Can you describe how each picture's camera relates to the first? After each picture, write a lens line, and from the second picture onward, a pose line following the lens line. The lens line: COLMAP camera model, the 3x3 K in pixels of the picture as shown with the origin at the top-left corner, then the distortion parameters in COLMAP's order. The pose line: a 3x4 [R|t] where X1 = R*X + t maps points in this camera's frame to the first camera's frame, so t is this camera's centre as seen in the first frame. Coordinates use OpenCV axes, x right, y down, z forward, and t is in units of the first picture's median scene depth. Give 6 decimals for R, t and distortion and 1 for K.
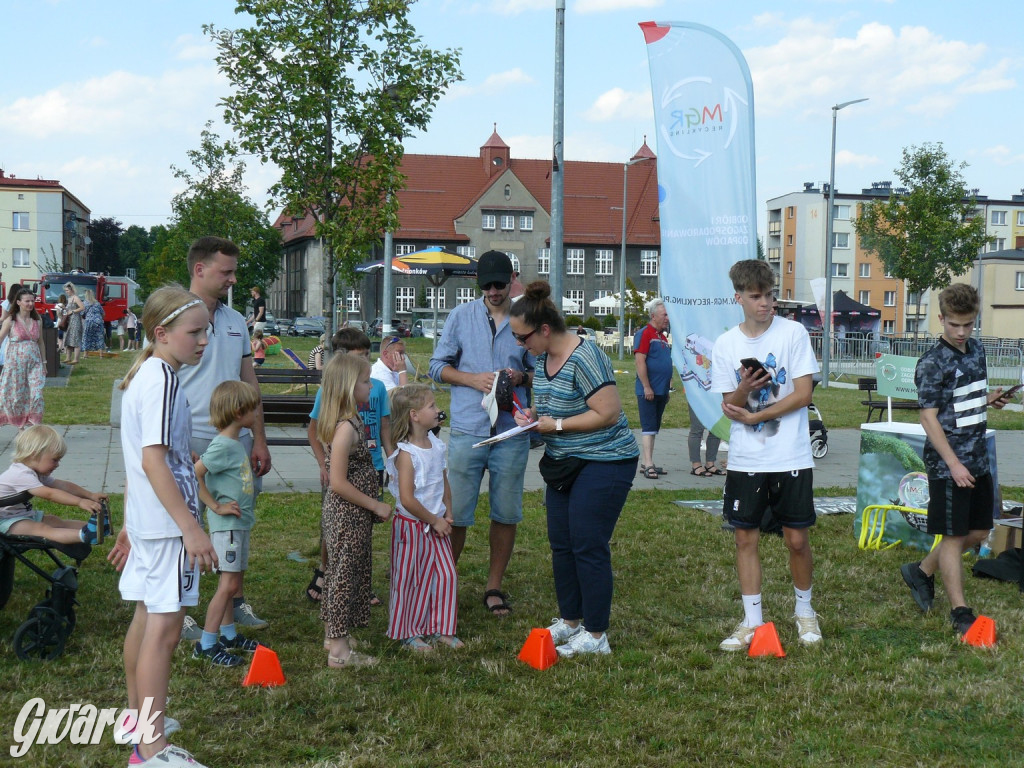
lens RADIAL K [[1358.5, 0, 512.0], [0, 1358.5, 384.0], [0, 0, 1]] dist [-0.068509, 0.274412]
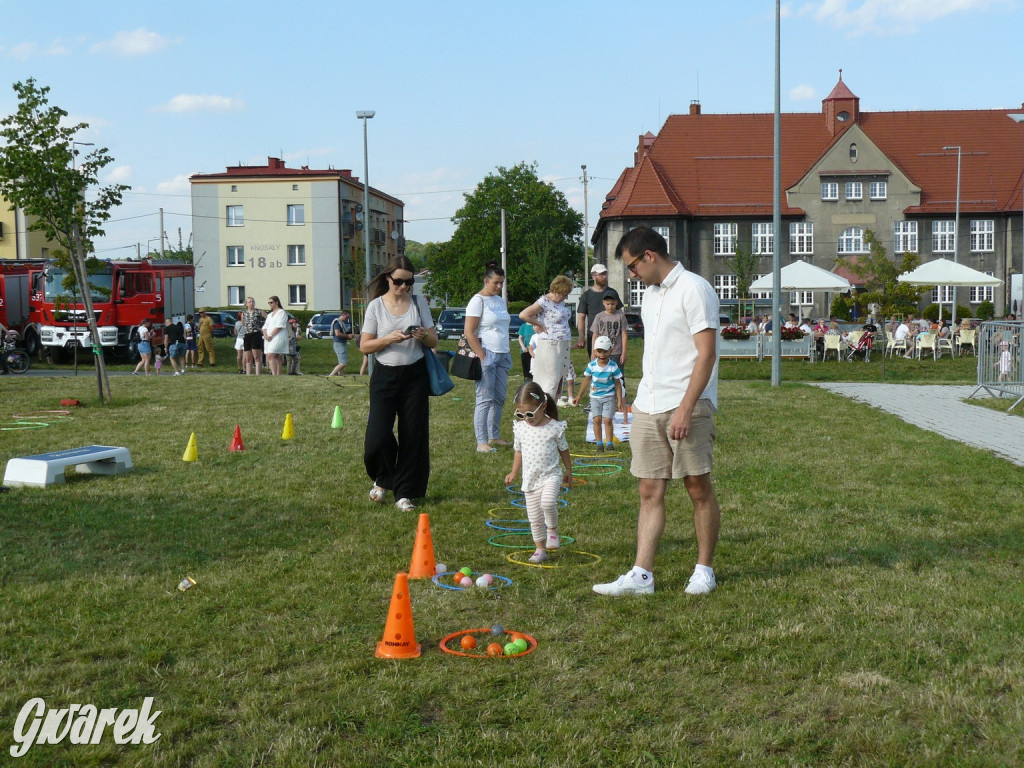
lens RADIAL K [[1358.5, 0, 512.0], [0, 1358.5, 384.0], [0, 0, 1]] dist [-0.068509, 0.274412]
pose [[0.952424, -0.006654, -0.304703, 0.046984], [0.007337, 0.999972, 0.001097, -0.006613], [0.304687, -0.003280, 0.952447, 0.171359]]
